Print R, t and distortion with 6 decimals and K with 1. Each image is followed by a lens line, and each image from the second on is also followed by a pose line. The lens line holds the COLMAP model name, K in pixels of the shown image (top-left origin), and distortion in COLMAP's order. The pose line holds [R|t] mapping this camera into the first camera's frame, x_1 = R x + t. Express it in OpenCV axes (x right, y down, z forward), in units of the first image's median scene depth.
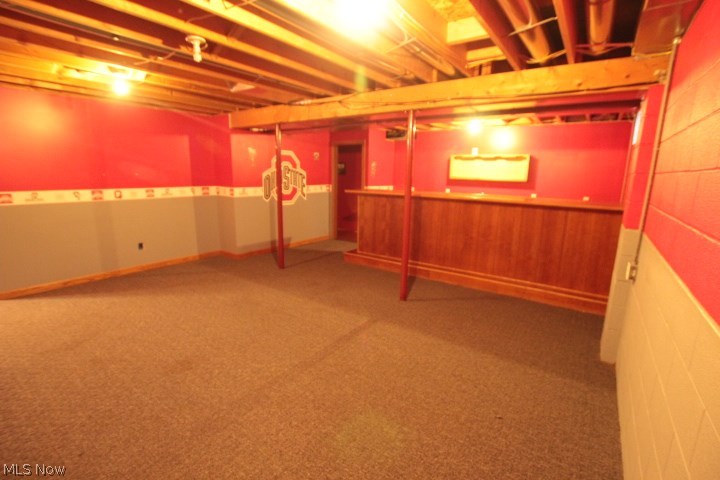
lens RADIAL K [[332.4, 0, 359.4], [0, 332.4, 238.5], [0, 0, 1]] dist [-0.024847, -0.000167]
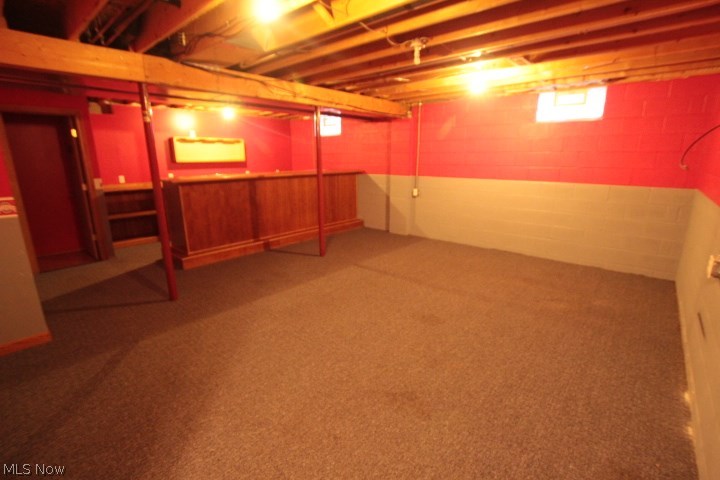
lens RADIAL K [[332.4, 0, 359.4], [0, 332.4, 241.7], [0, 0, 1]] dist [-0.024847, -0.000167]
pose [[0.114155, -0.268179, 0.956582, -0.919062], [0.202348, 0.948968, 0.241897, -0.127292], [-0.972638, 0.165949, 0.162595, 0.554672]]
